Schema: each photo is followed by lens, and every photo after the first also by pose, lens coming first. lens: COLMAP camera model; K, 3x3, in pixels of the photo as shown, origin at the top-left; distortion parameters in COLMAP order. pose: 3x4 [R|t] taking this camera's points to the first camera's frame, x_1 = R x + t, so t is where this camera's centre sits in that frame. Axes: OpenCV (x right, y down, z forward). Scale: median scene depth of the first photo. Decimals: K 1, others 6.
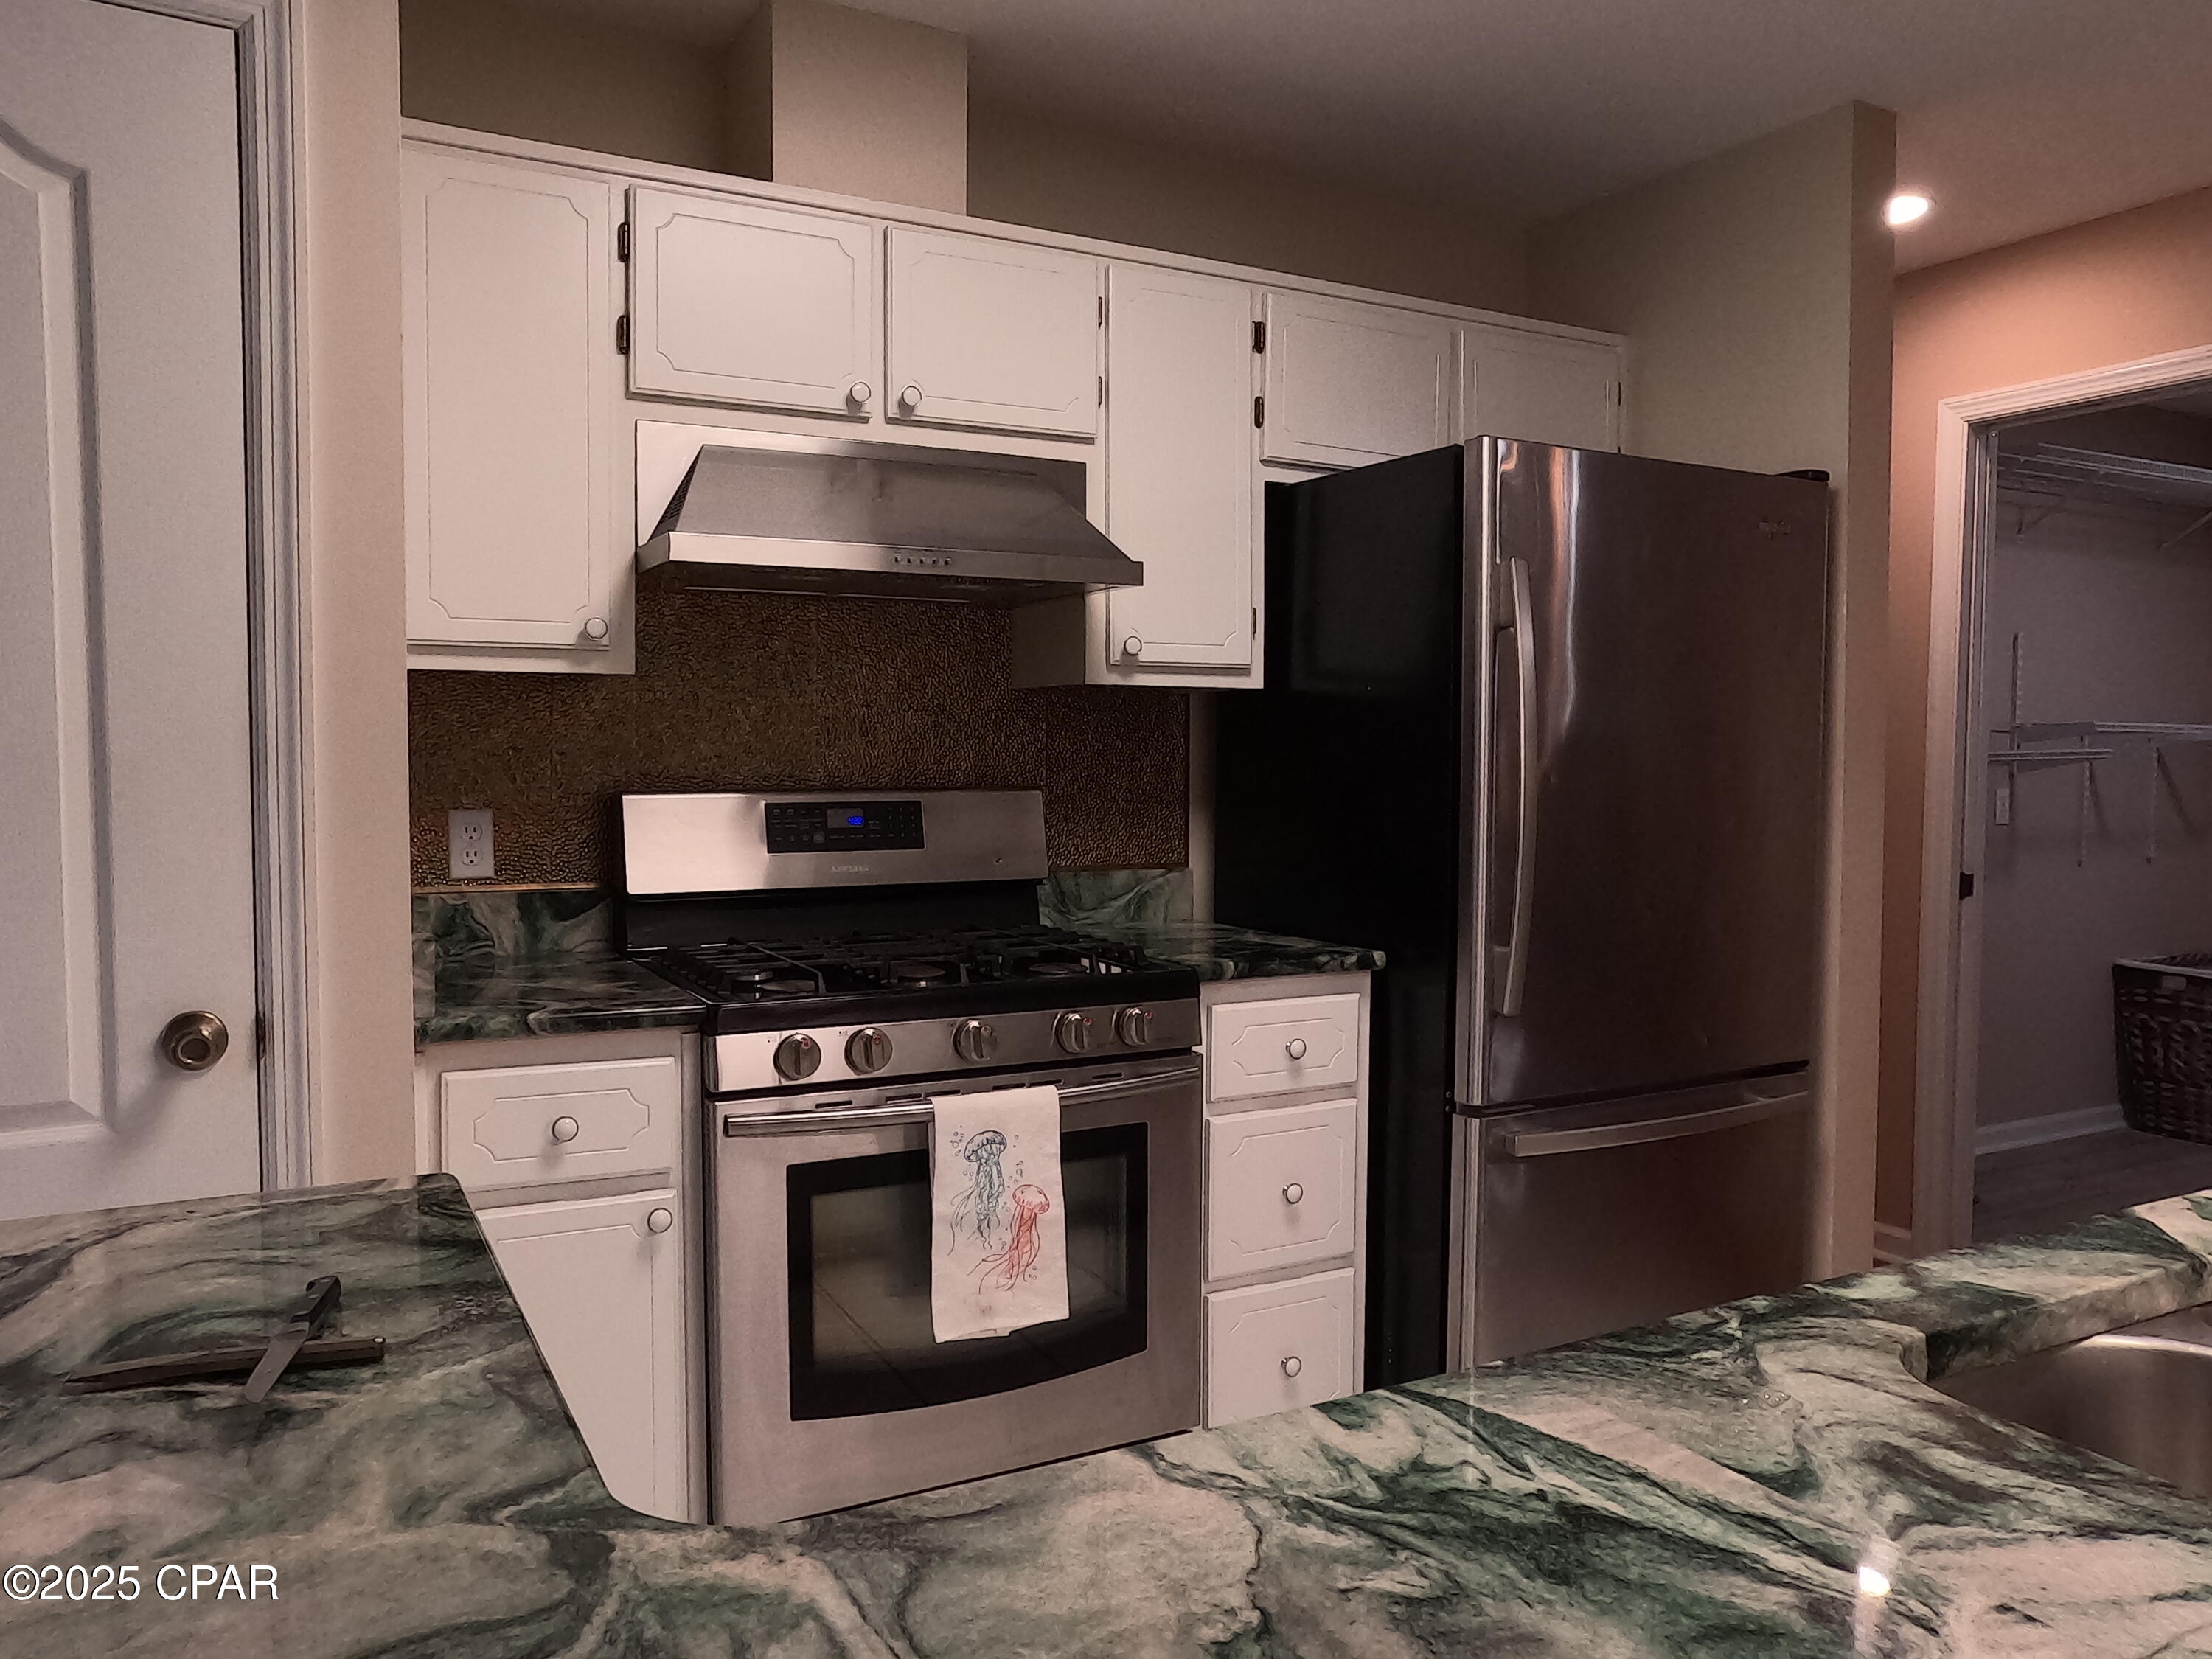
lens RADIAL K [[1604.9, 0, 1106.0], [0, 1604.9, 829.5], [0, 0, 1]] dist [-0.088757, 0.107069]
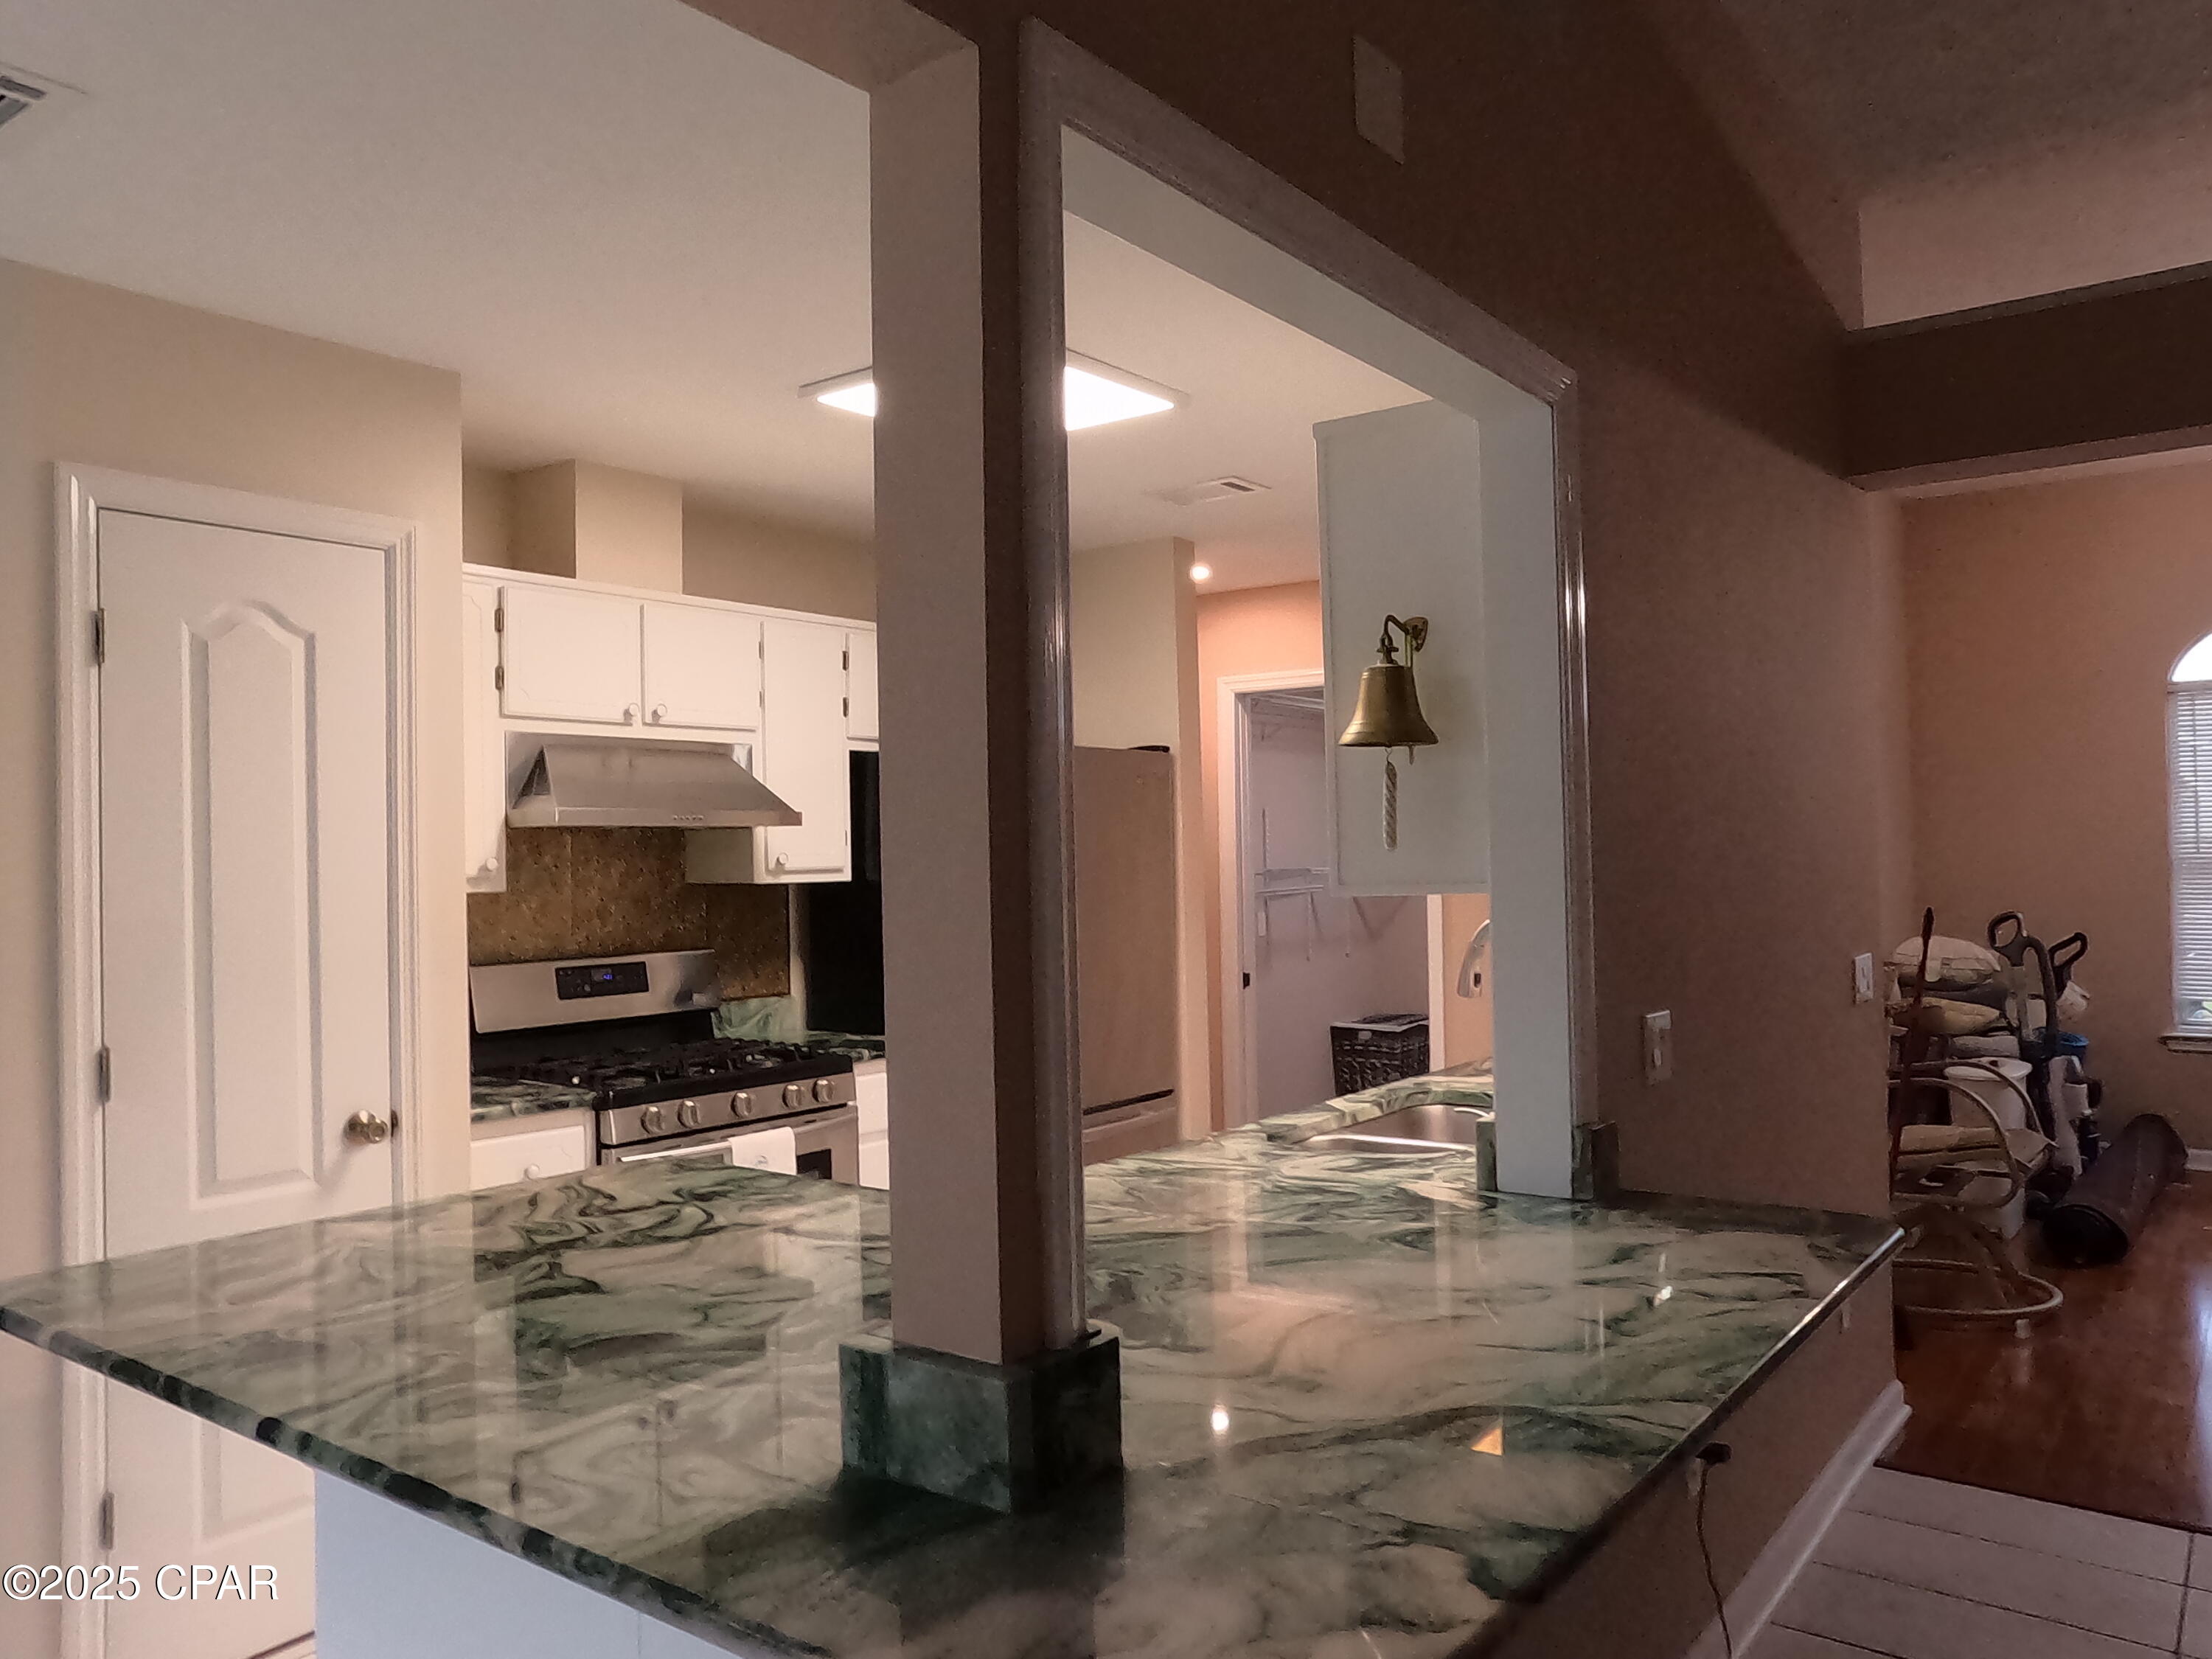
lens RADIAL K [[1604.9, 0, 1106.0], [0, 1604.9, 829.5], [0, 0, 1]] dist [-0.088757, 0.107069]
pose [[0.909473, -0.013094, 0.415557, -0.374292], [0.041968, 0.997290, -0.060426, -0.035369], [-0.413640, 0.072396, 0.907558, -0.620360]]
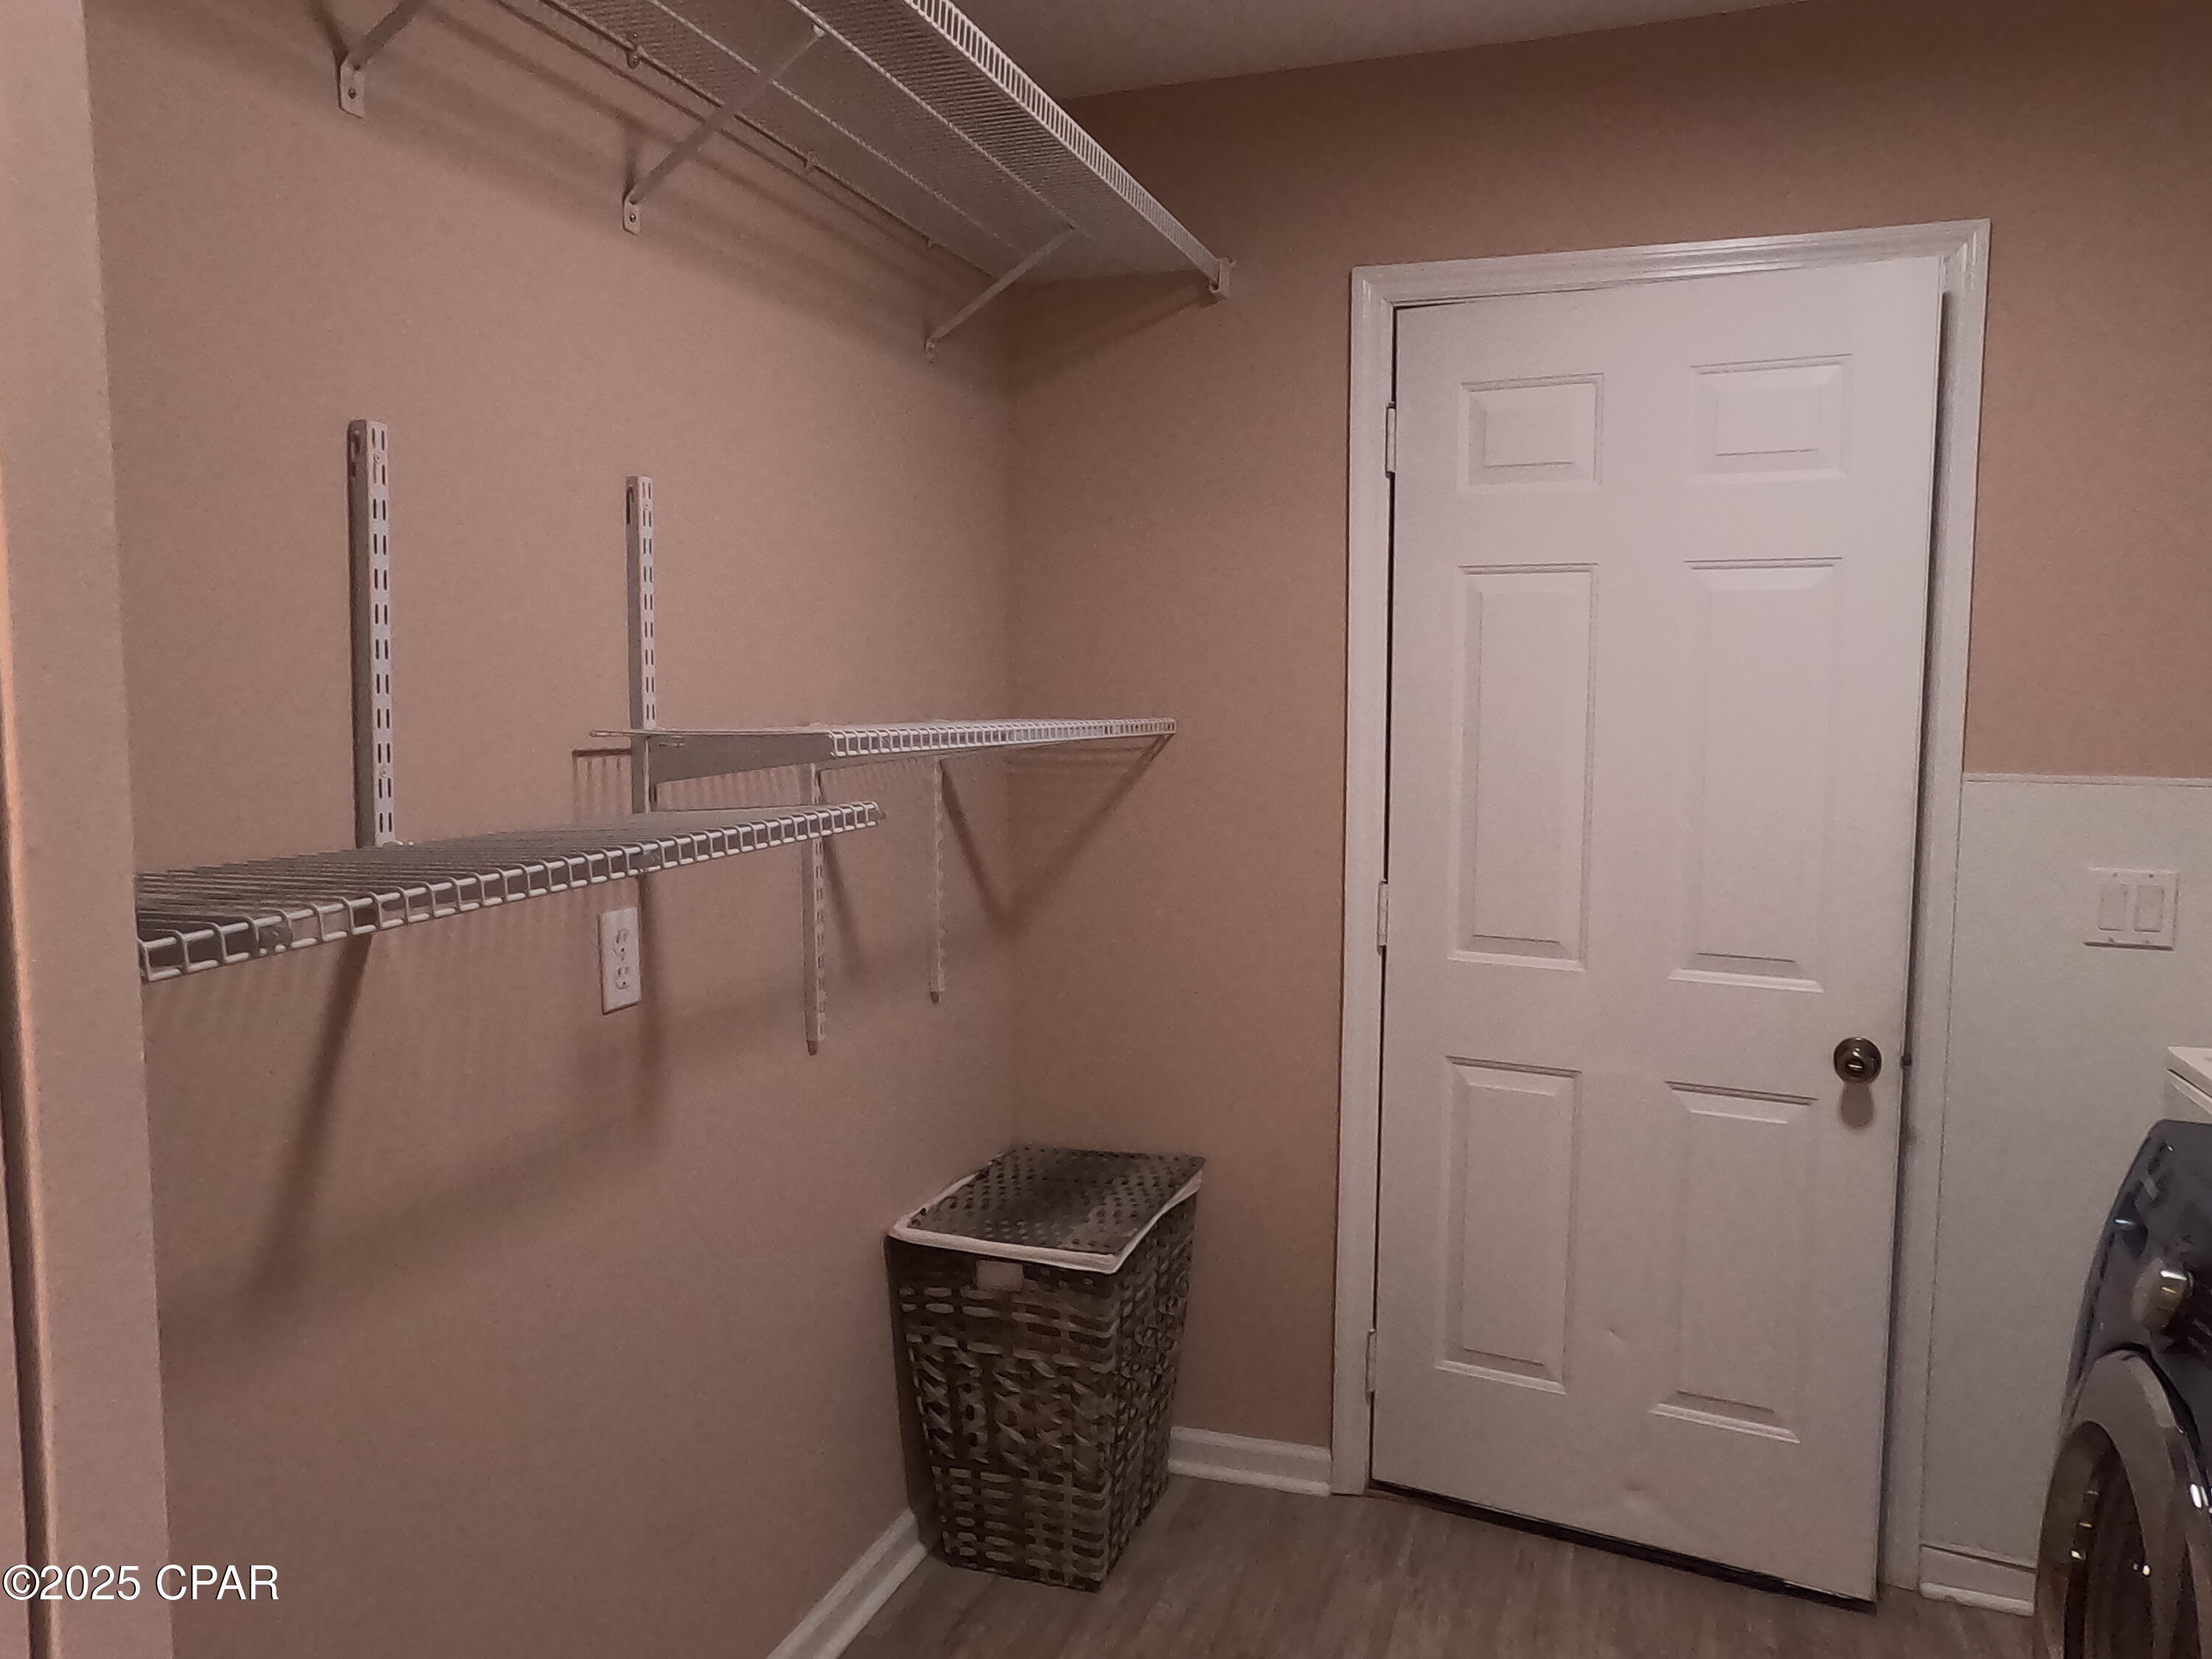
lens RADIAL K [[1604.9, 0, 1106.0], [0, 1604.9, 829.5], [0, 0, 1]] dist [-0.088757, 0.107069]
pose [[0.736878, -0.061556, 0.673217, 0.790794], [0.037936, 0.998042, 0.049733, -0.112764], [-0.674960, -0.011108, 0.737770, 1.276618]]
